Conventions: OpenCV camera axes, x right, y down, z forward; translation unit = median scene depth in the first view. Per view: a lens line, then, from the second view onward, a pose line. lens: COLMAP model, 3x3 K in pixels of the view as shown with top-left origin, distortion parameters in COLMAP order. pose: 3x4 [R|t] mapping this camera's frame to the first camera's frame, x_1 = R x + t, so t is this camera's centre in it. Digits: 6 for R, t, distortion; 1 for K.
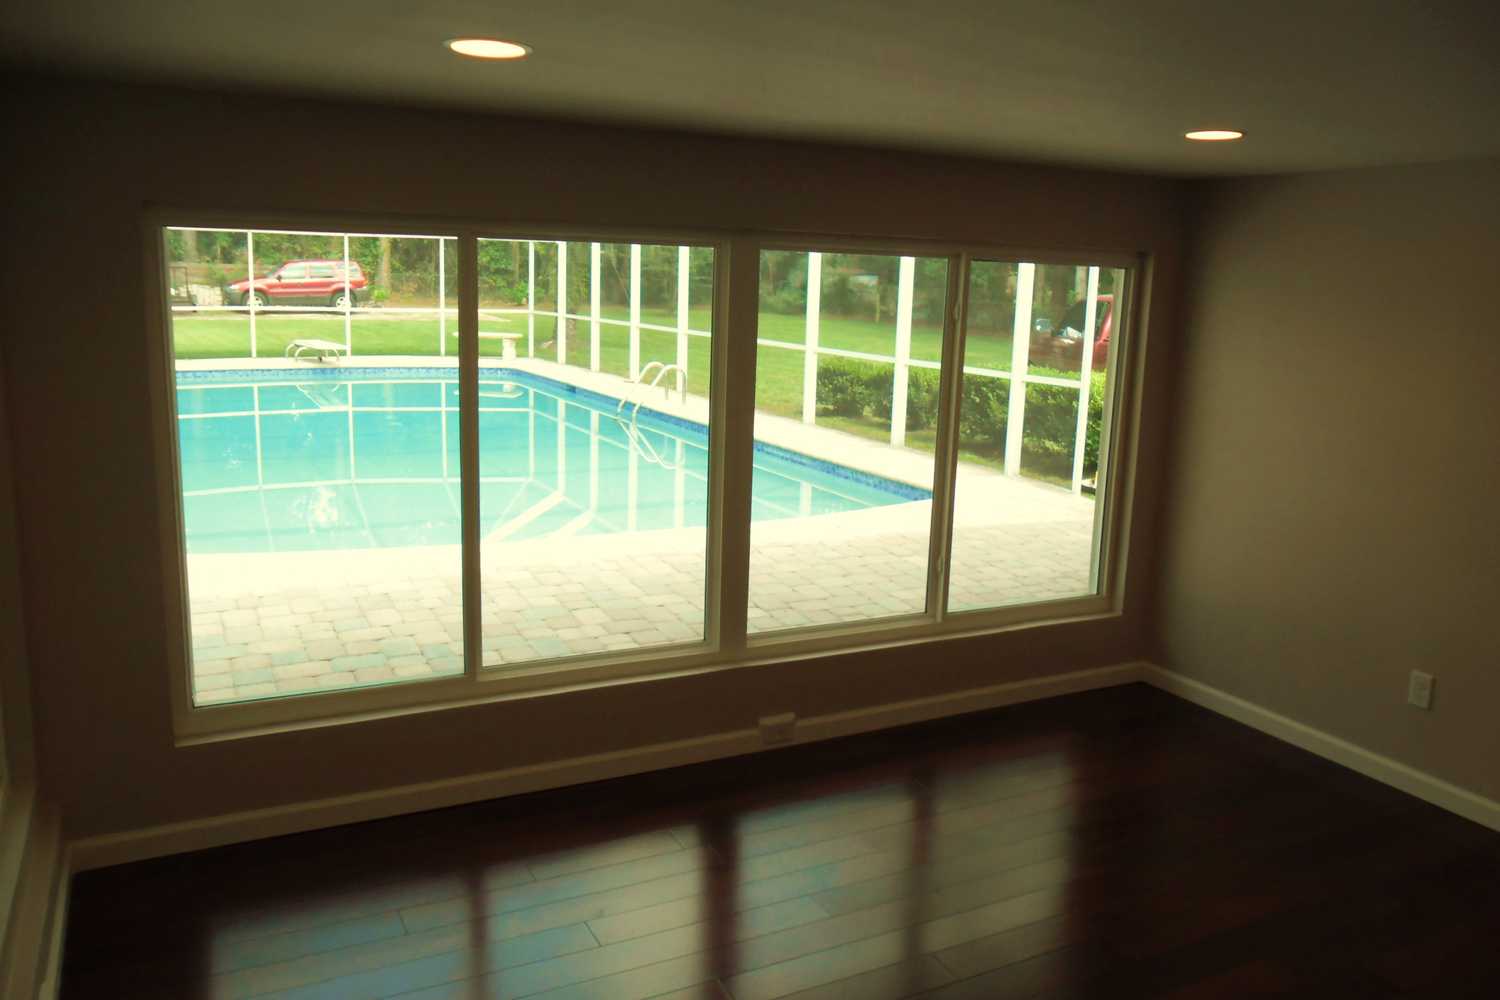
lens RADIAL K [[1160.5, 0, 750.0], [0, 1160.5, 500.0], [0, 0, 1]] dist [-0.066237, 0.065735]
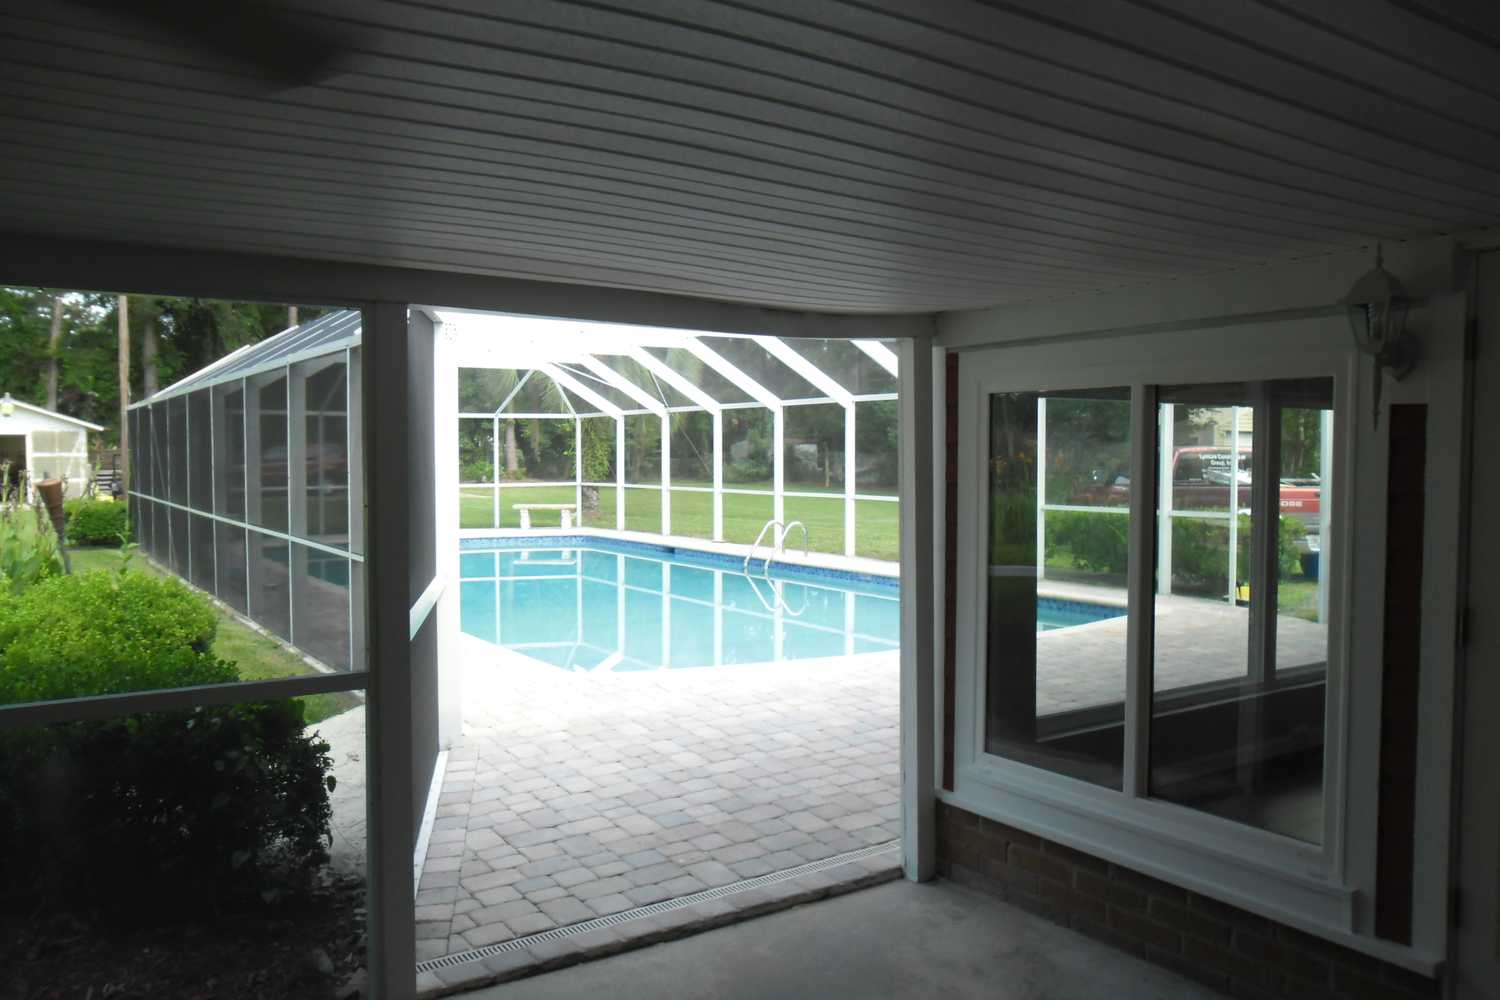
lens RADIAL K [[1160.5, 0, 750.0], [0, 1160.5, 500.0], [0, 0, 1]] dist [-0.066237, 0.065735]
pose [[0.993238, -0.039409, 0.109202, -0.227255], [0.054915, 0.988220, -0.142845, 0.019923], [-0.102286, 0.147876, 0.983702, -0.116181]]
